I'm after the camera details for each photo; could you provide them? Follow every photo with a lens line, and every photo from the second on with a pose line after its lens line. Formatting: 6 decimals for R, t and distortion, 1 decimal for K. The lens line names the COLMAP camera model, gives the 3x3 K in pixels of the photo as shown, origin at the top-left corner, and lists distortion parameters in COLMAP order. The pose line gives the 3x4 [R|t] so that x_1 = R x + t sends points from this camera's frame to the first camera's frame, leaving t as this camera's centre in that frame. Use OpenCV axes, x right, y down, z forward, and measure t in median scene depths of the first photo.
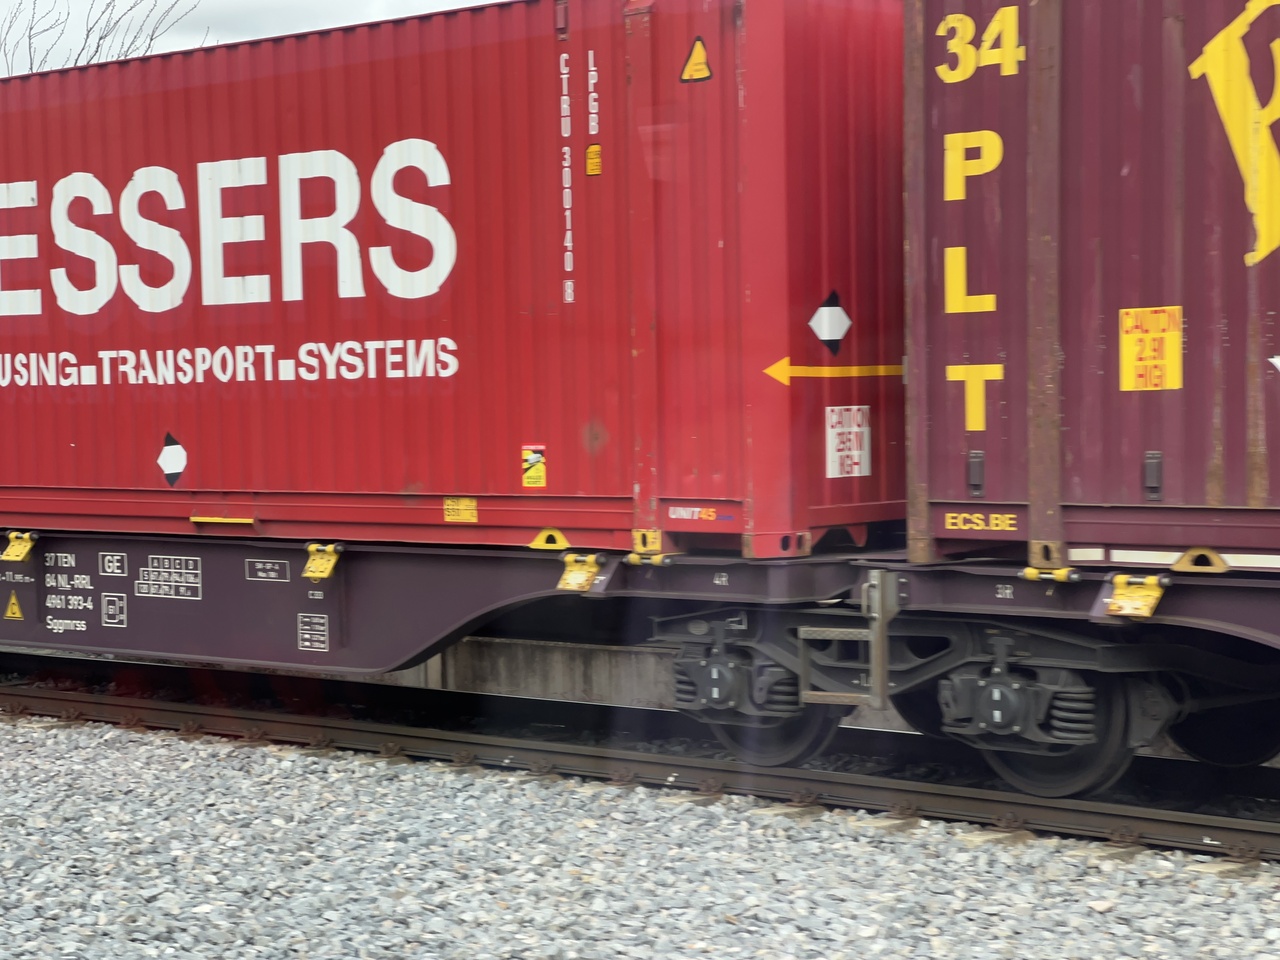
lens RADIAL K [[2864.1, 0, 640.0], [0, 2864.1, 480.0], [0, 0, 1]] dist [0.147092, 0.374793]
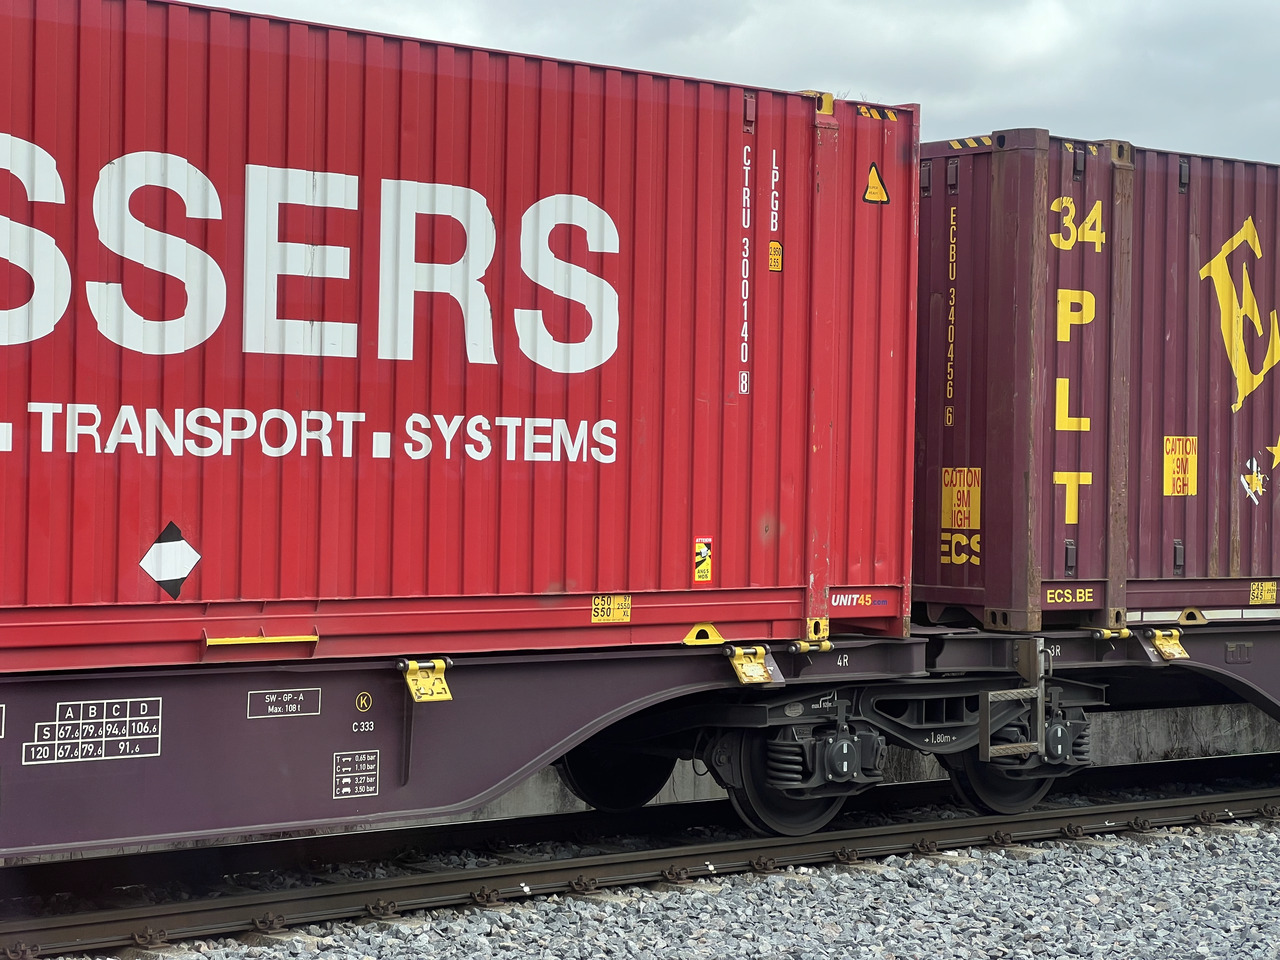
lens RADIAL K [[2857.3, 0, 611.7], [0, 2857.3, 427.6], [0, 0, 1]] dist [0.106834, 0.475523]
pose [[0.056020, 0.037052, 0.997742, -1.014704], [0.017234, 0.999126, -0.038071, -0.013071], [-0.998281, 0.019328, 0.055333, 0.988668]]
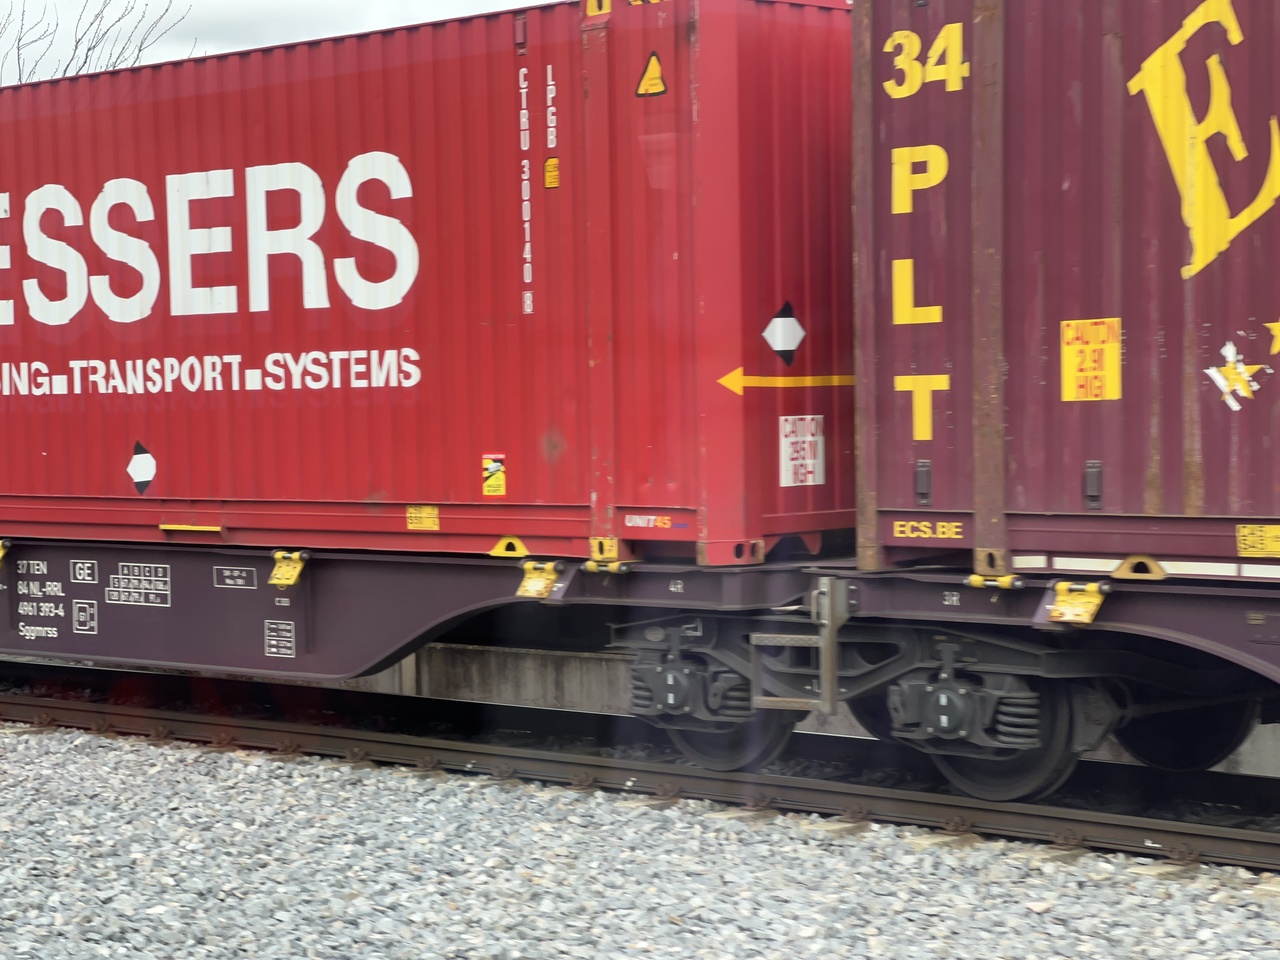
lens RADIAL K [[2864.1, 0, 640.0], [0, 2864.1, 480.0], [0, 0, 1]] dist [0.147092, 0.374793]
pose [[1.000000, 0.000676, -0.000236, 0.015001], [-0.000677, 0.999995, -0.003164, 0.000210], [0.000234, 0.003164, 0.999995, -0.014033]]
